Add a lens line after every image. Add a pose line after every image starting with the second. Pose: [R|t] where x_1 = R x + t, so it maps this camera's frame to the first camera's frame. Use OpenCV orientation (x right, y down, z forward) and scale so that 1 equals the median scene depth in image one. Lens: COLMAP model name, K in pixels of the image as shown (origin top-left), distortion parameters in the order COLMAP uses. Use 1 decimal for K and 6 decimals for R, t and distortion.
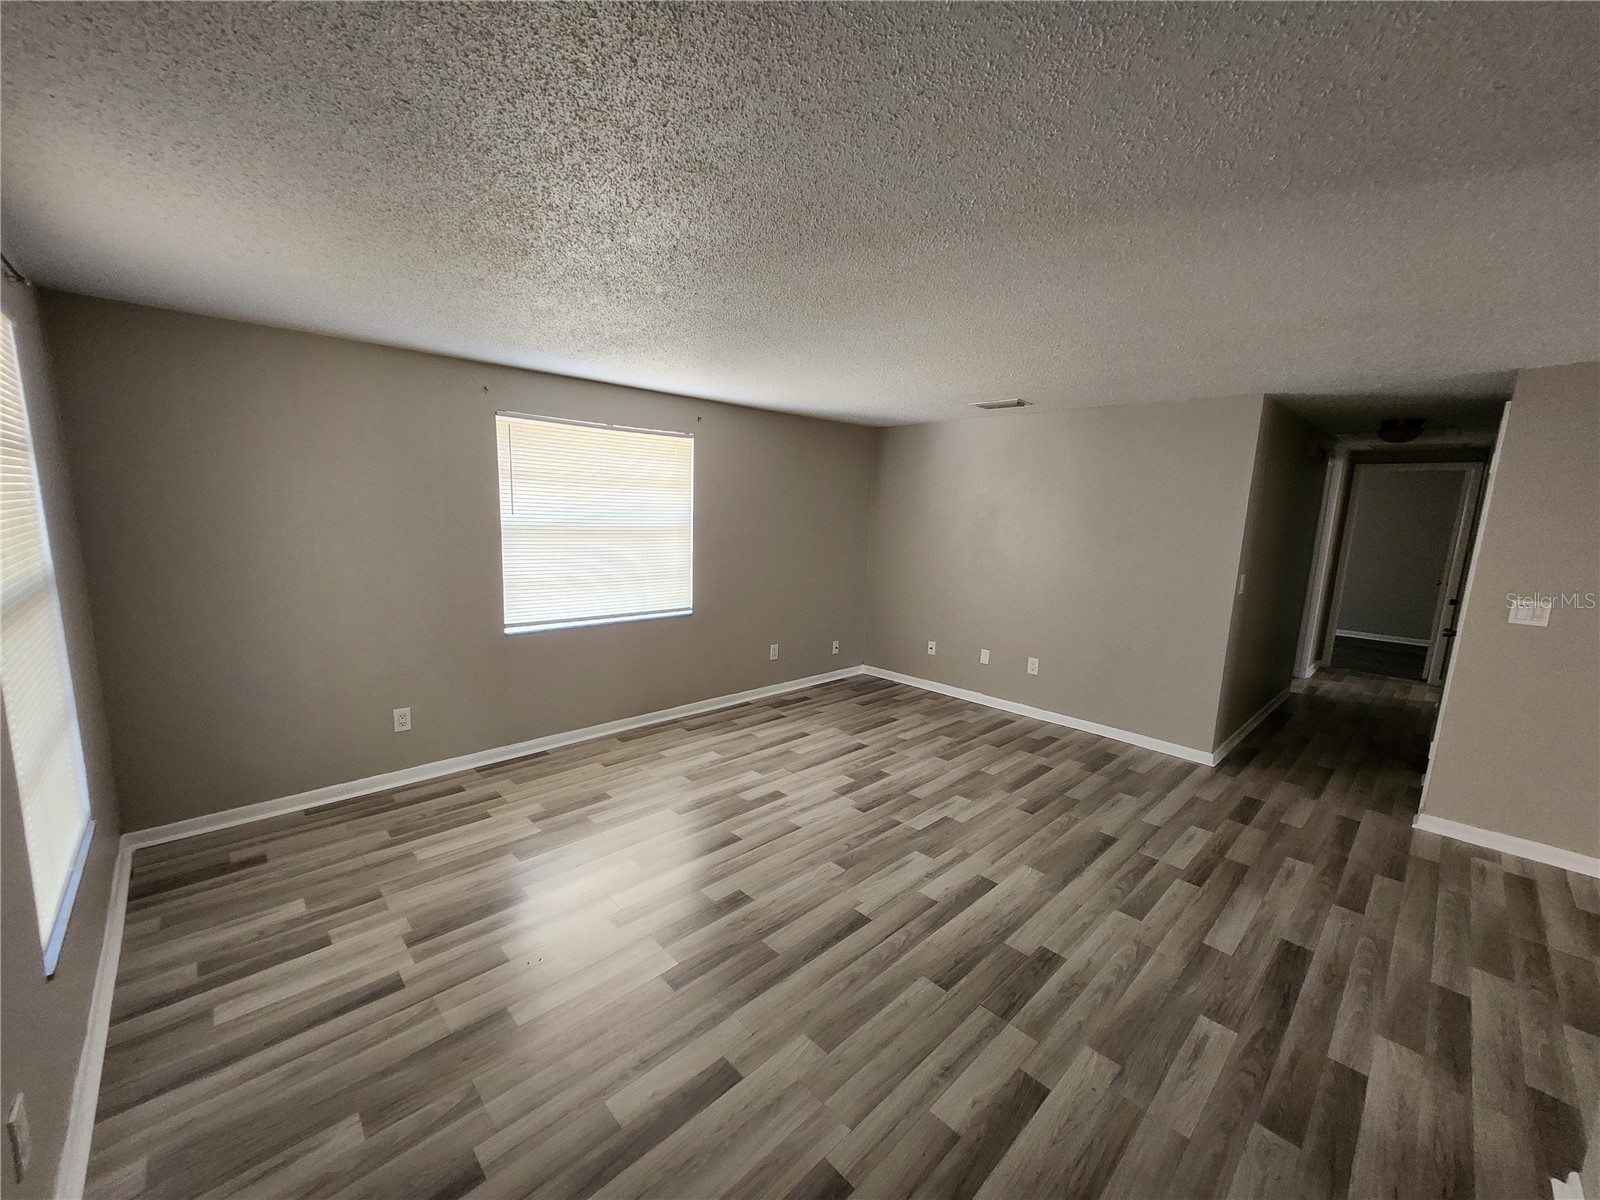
lens RADIAL K [[627.5, 0, 800.3], [0, 627.5, 614.1], [0, 0, 1]] dist [-0.001822, 0.002680]
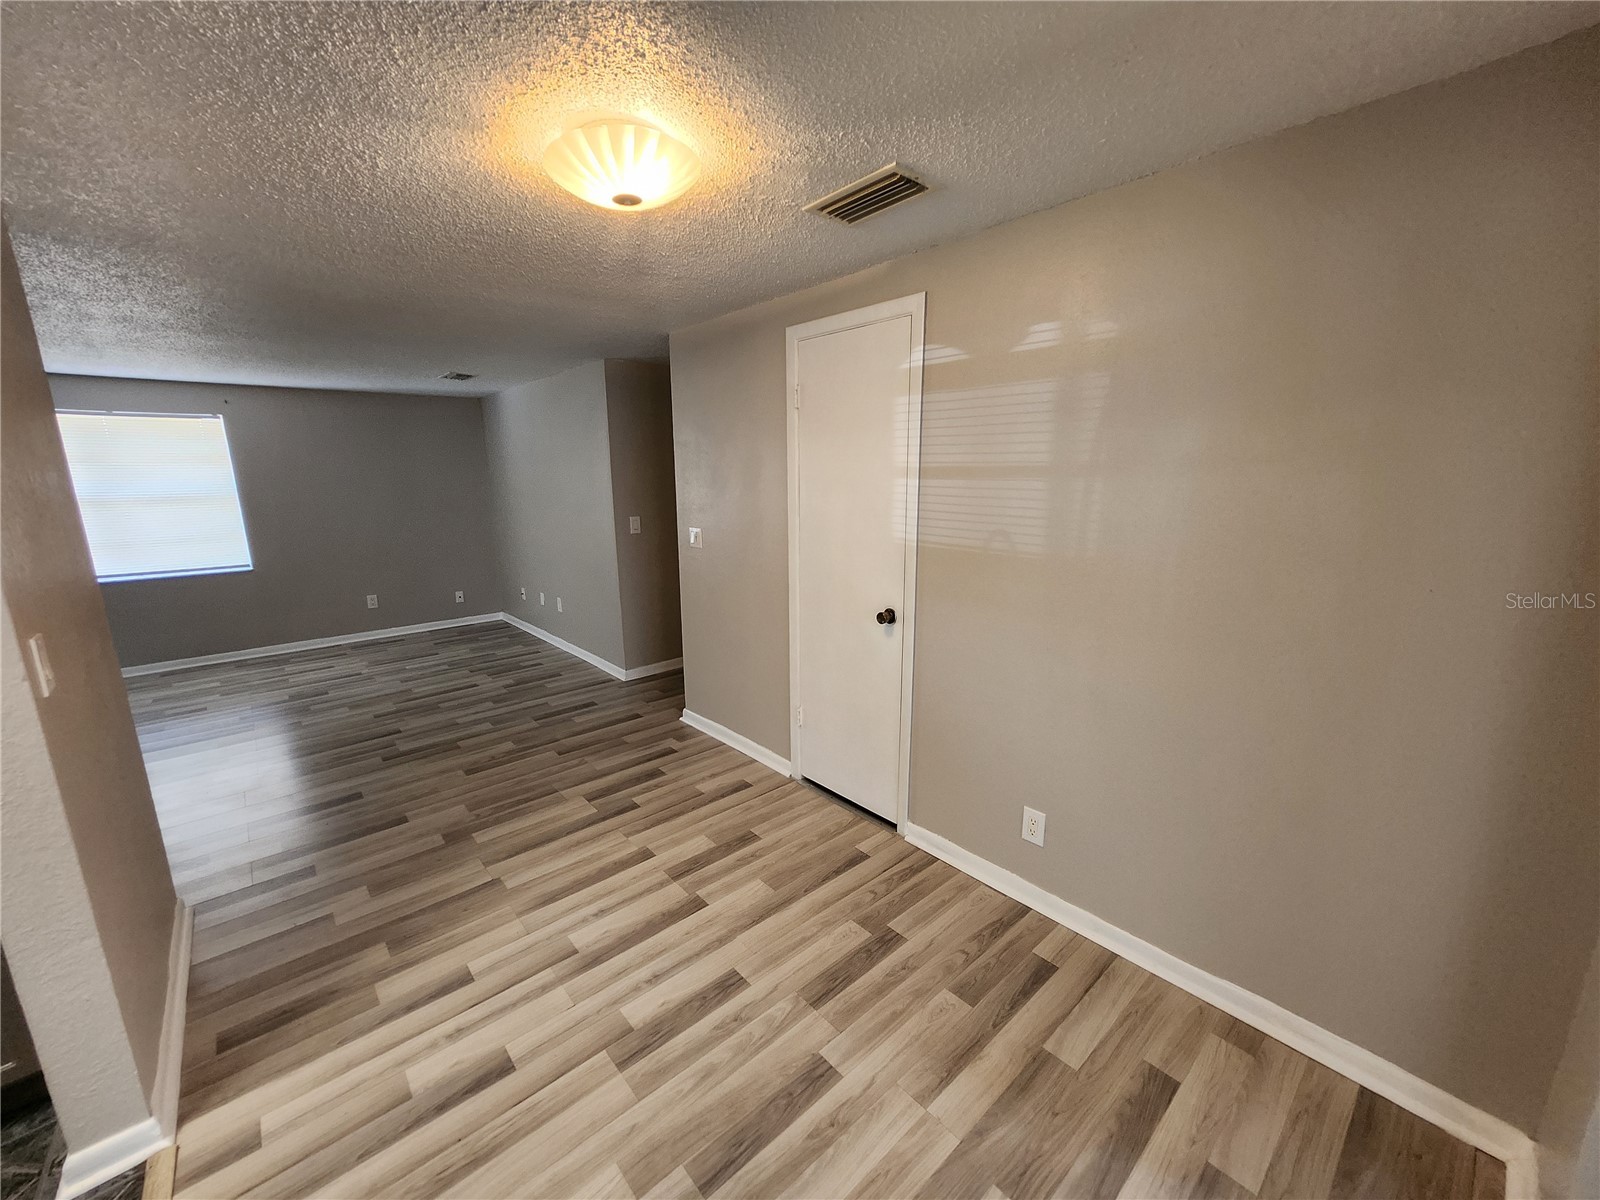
lens RADIAL K [[627.5, 0, 796.9], [0, 627.5, 594.2], [0, 0, 1]] dist [-0.001822, 0.002680]
pose [[0.998585, -0.034266, -0.040673, 1.032877], [0.035202, 0.999127, 0.022514, 0.065407], [0.039866, -0.023914, 0.998919, -0.151703]]
